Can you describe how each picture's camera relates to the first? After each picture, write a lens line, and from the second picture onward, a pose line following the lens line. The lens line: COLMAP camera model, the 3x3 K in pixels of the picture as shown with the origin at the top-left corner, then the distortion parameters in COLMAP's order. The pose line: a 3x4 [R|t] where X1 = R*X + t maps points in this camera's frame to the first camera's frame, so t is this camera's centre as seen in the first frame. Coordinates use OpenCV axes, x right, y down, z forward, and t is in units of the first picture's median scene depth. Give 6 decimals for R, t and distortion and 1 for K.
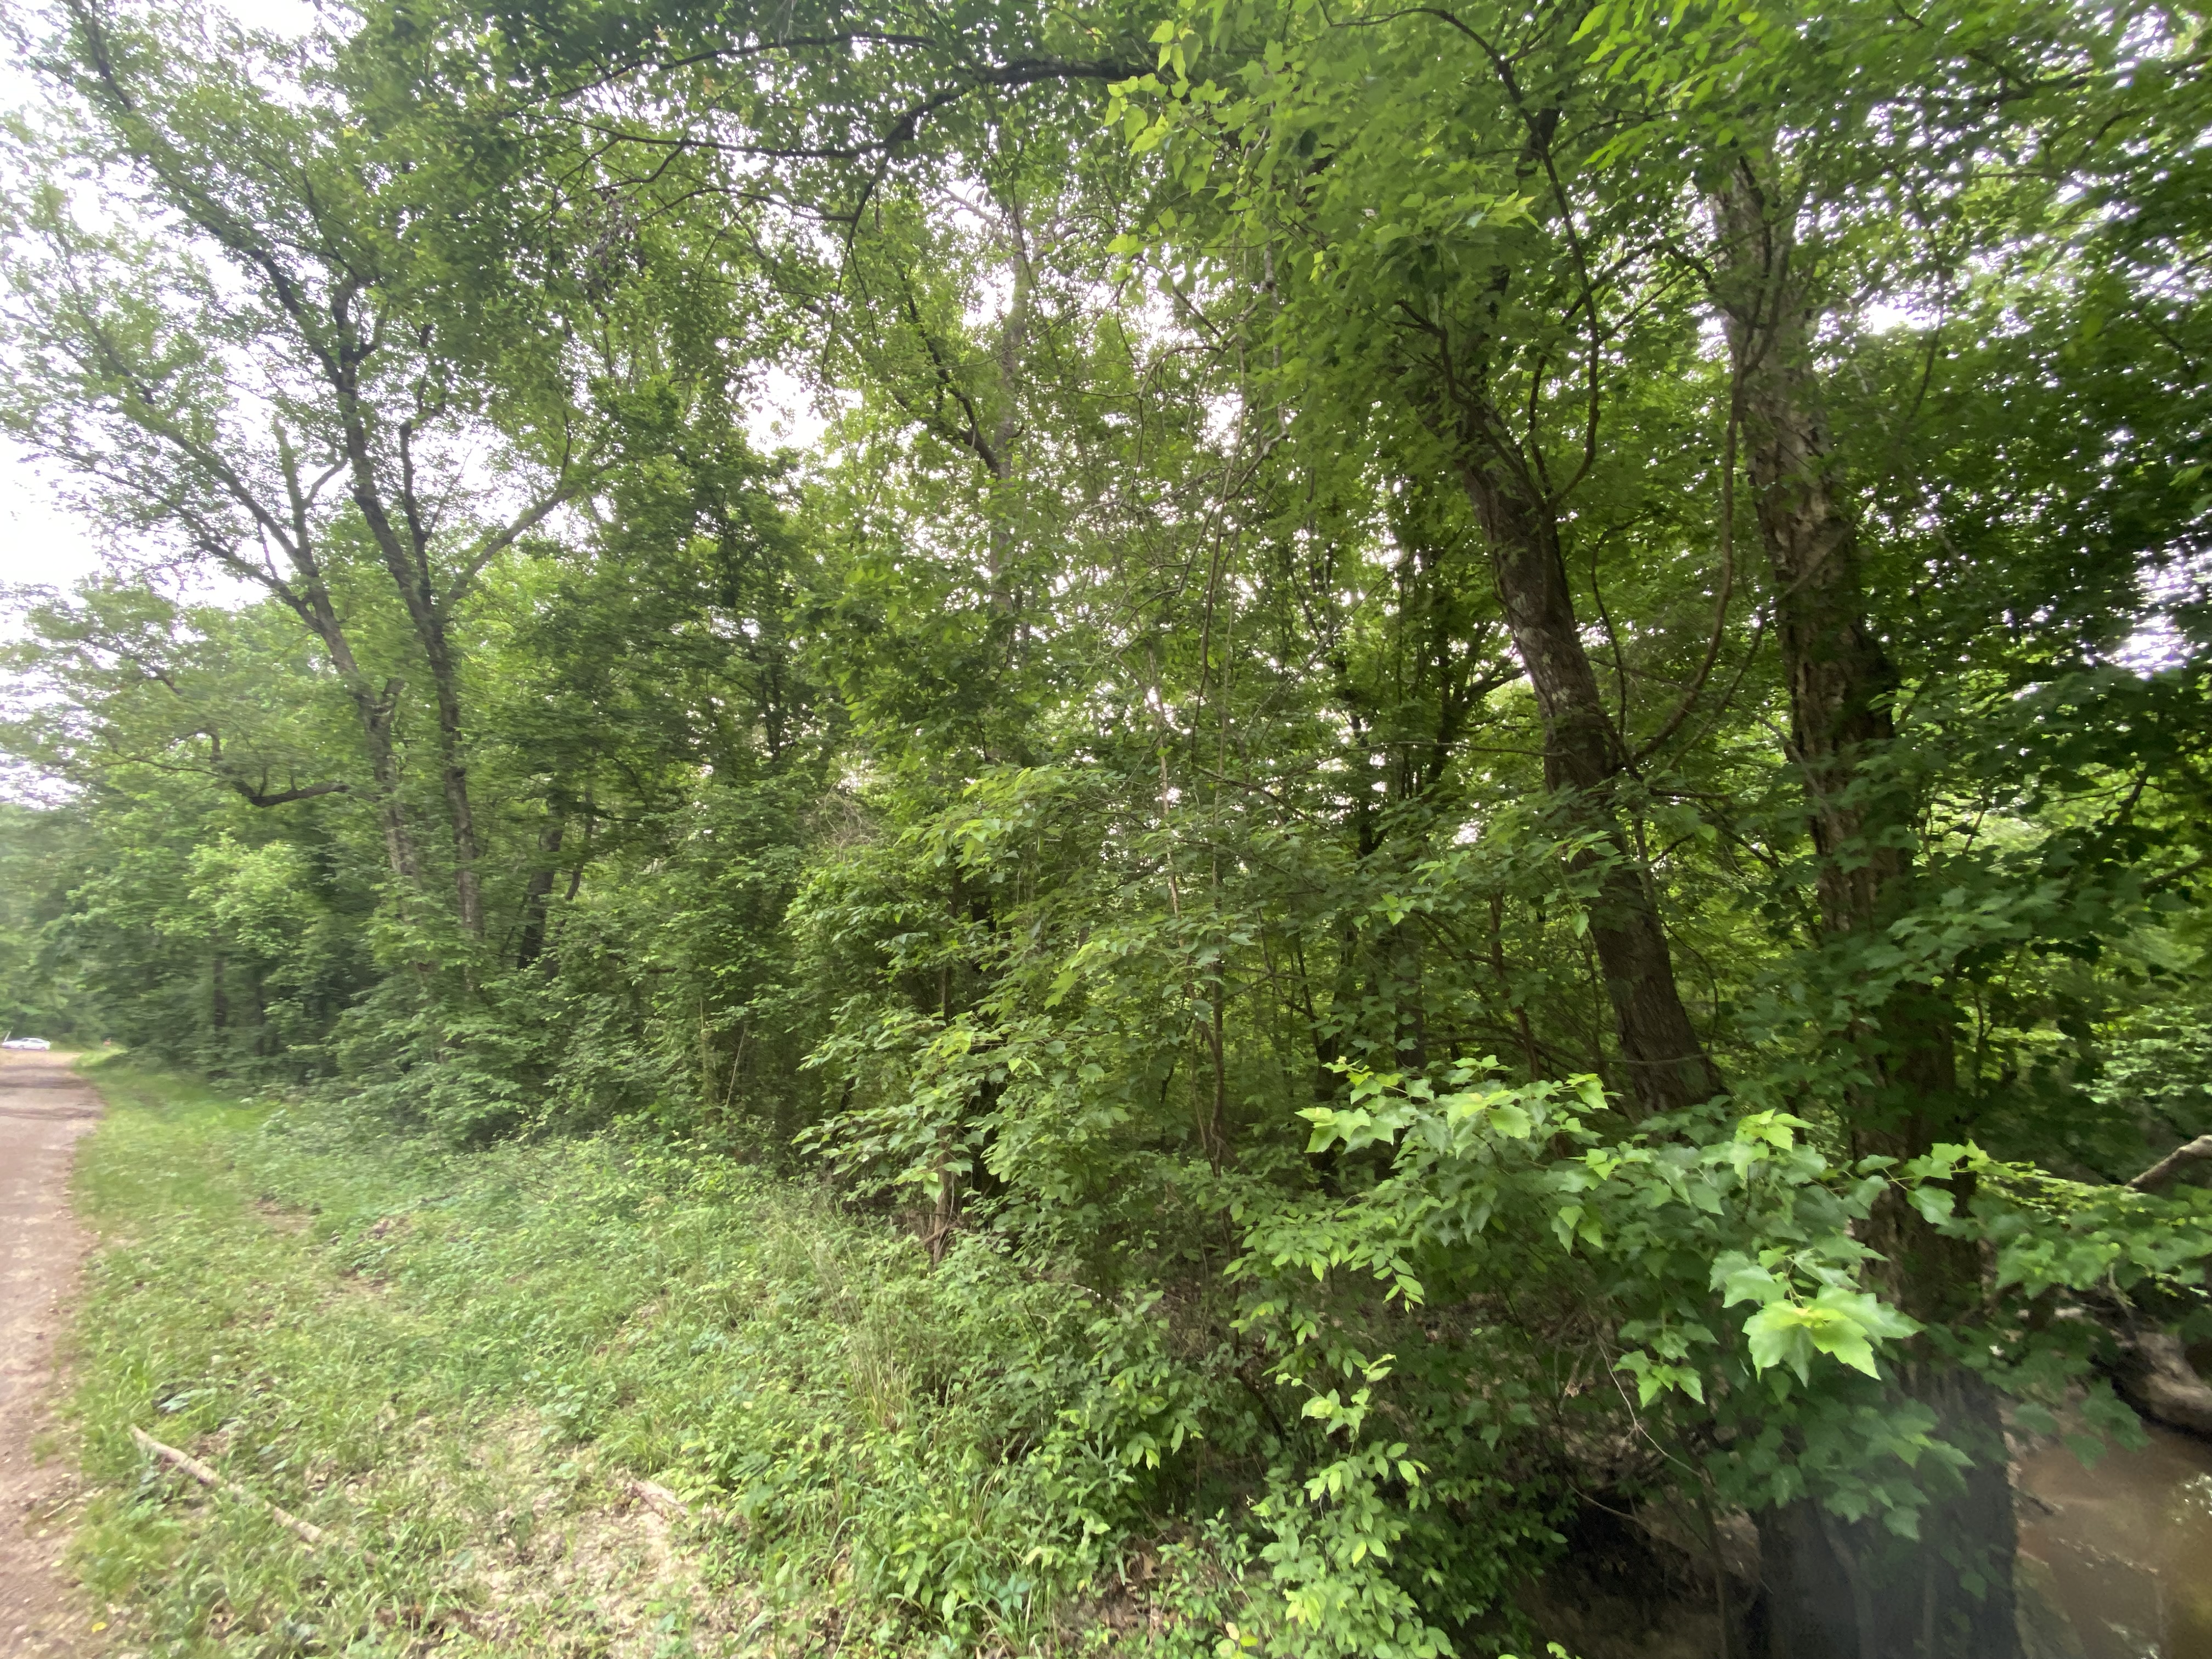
lens RADIAL K [[883.3, 0, 1109.0], [0, 883.3, 830.5], [0, 0, 1]] dist [-0.026424, -0.000857]
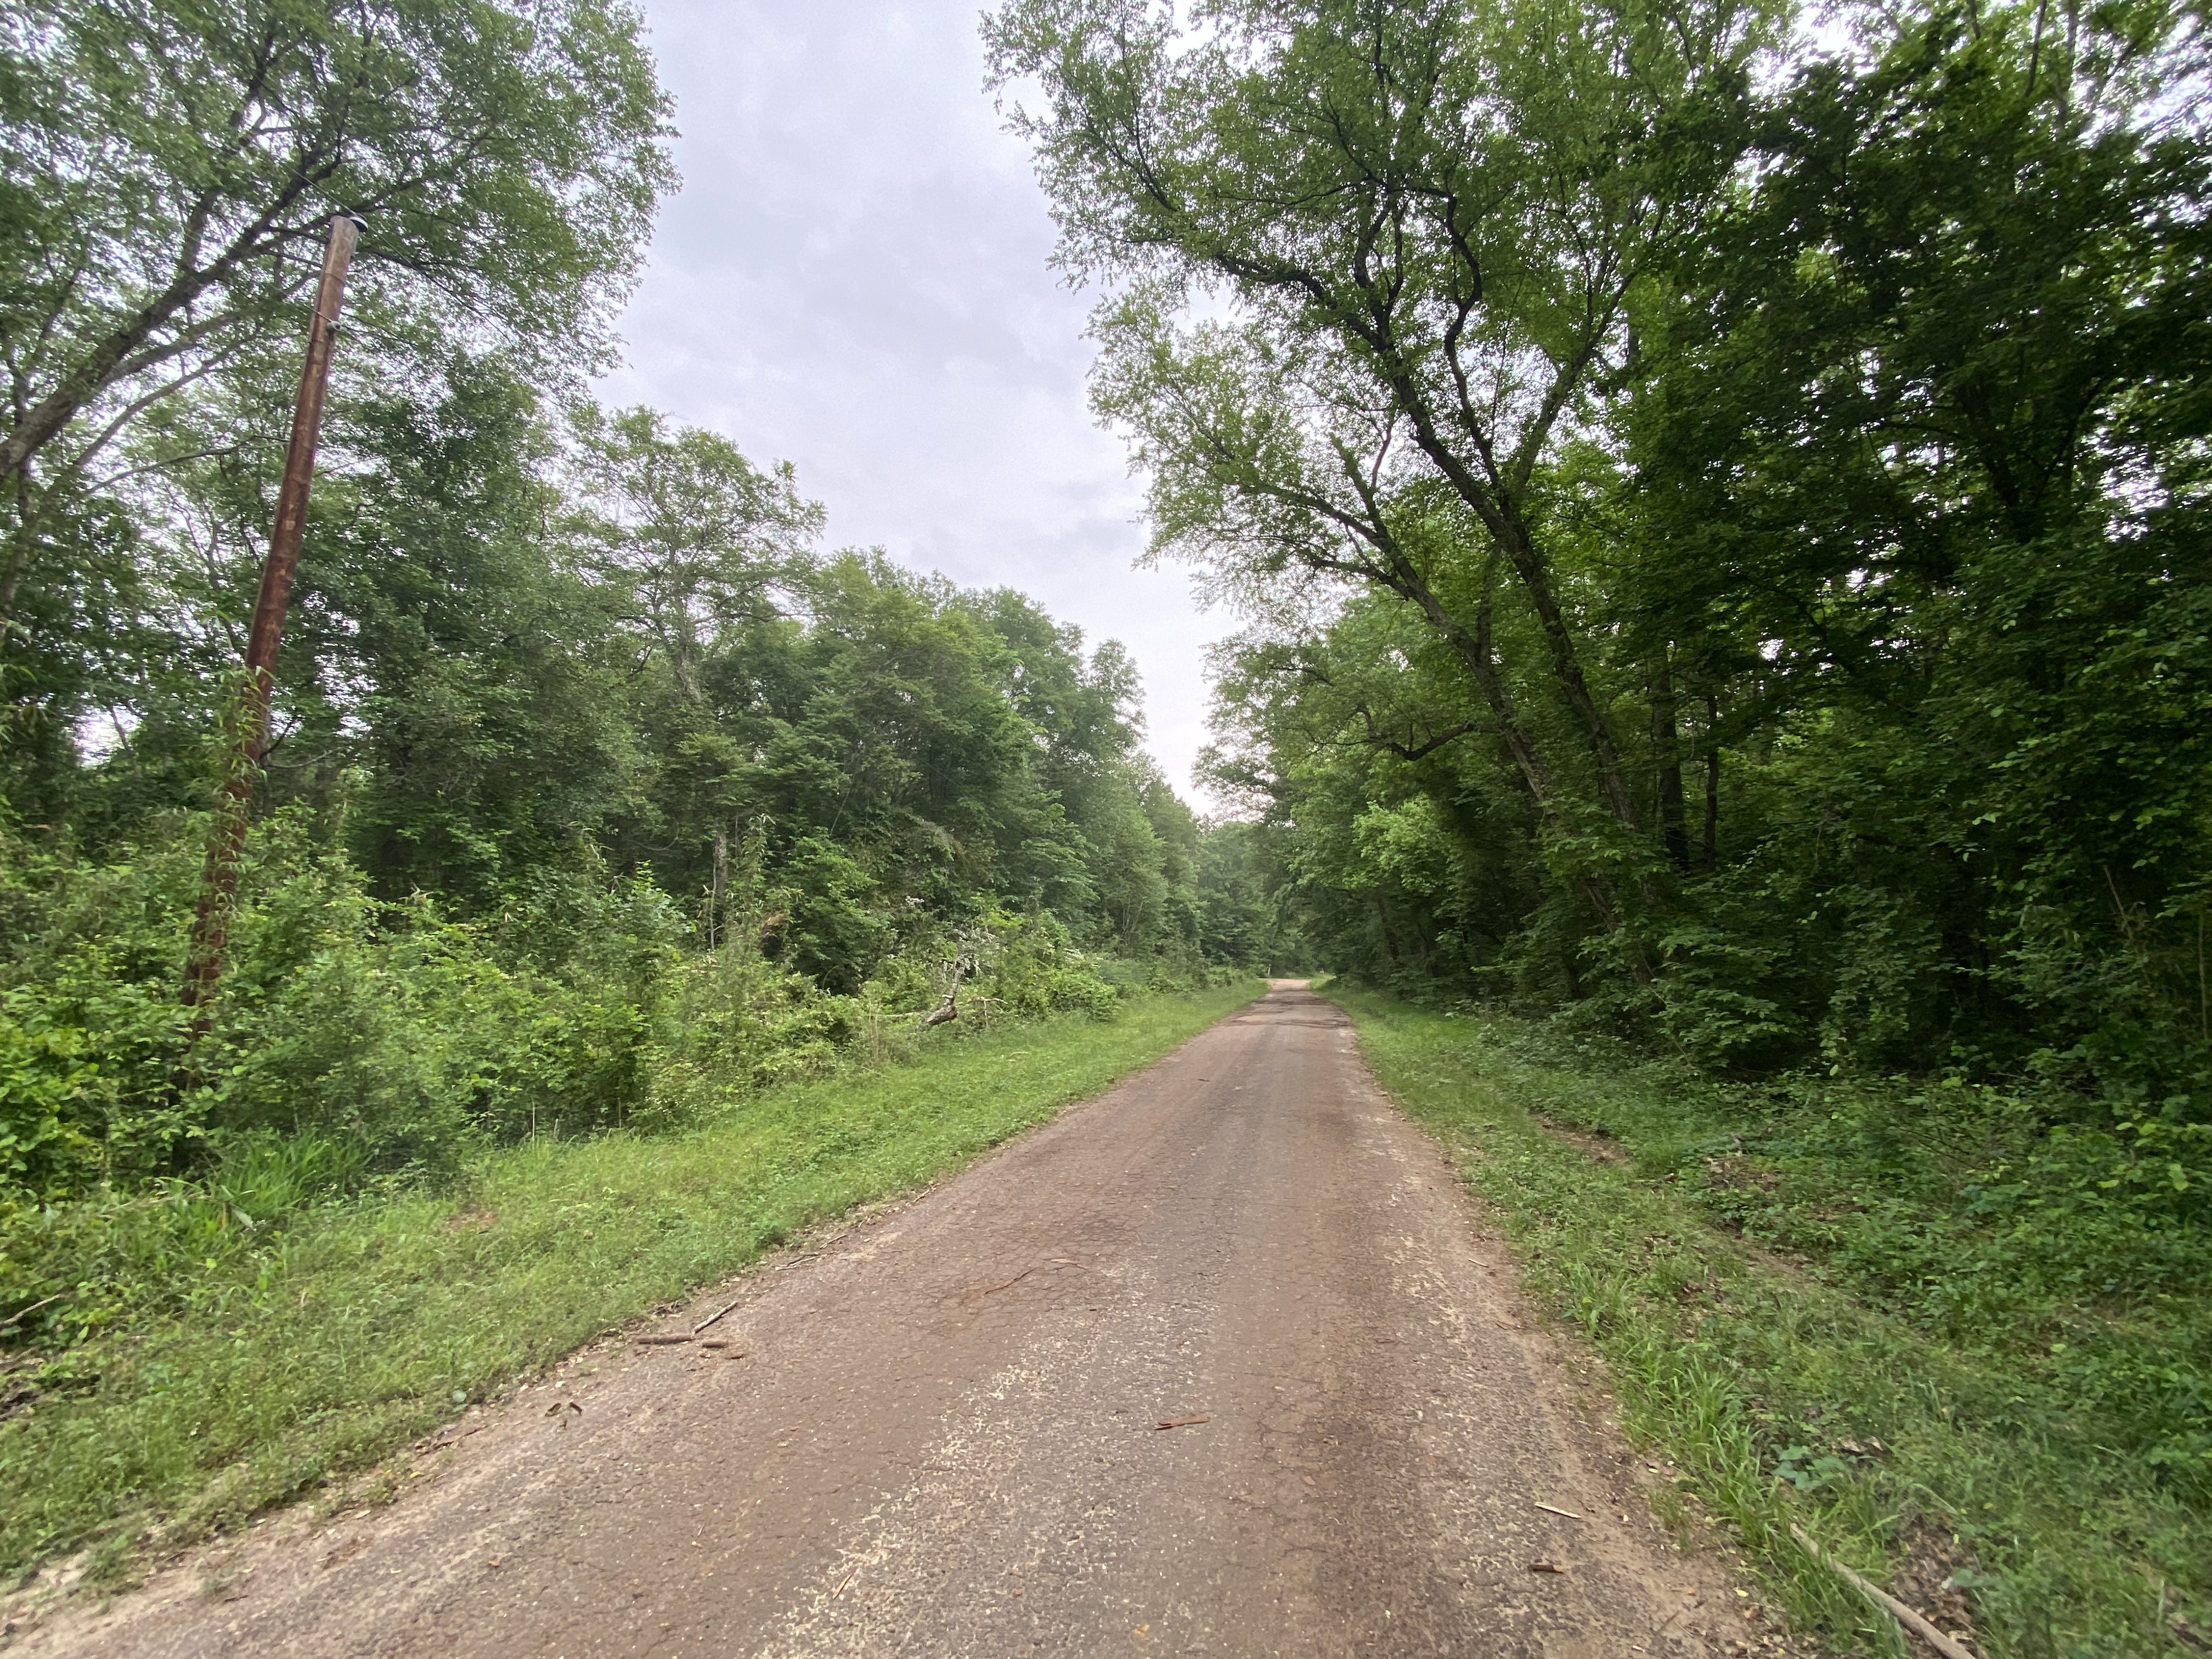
lens RADIAL K [[883.3, 0, 1104.0], [0, 883.3, 828.2], [0, 0, 1]] dist [-0.026424, -0.000857]
pose [[0.466746, -0.153518, -0.870965, -0.172354], [0.230909, 0.971813, -0.047550, 0.018579], [0.853715, -0.178919, 0.489038, 0.068075]]
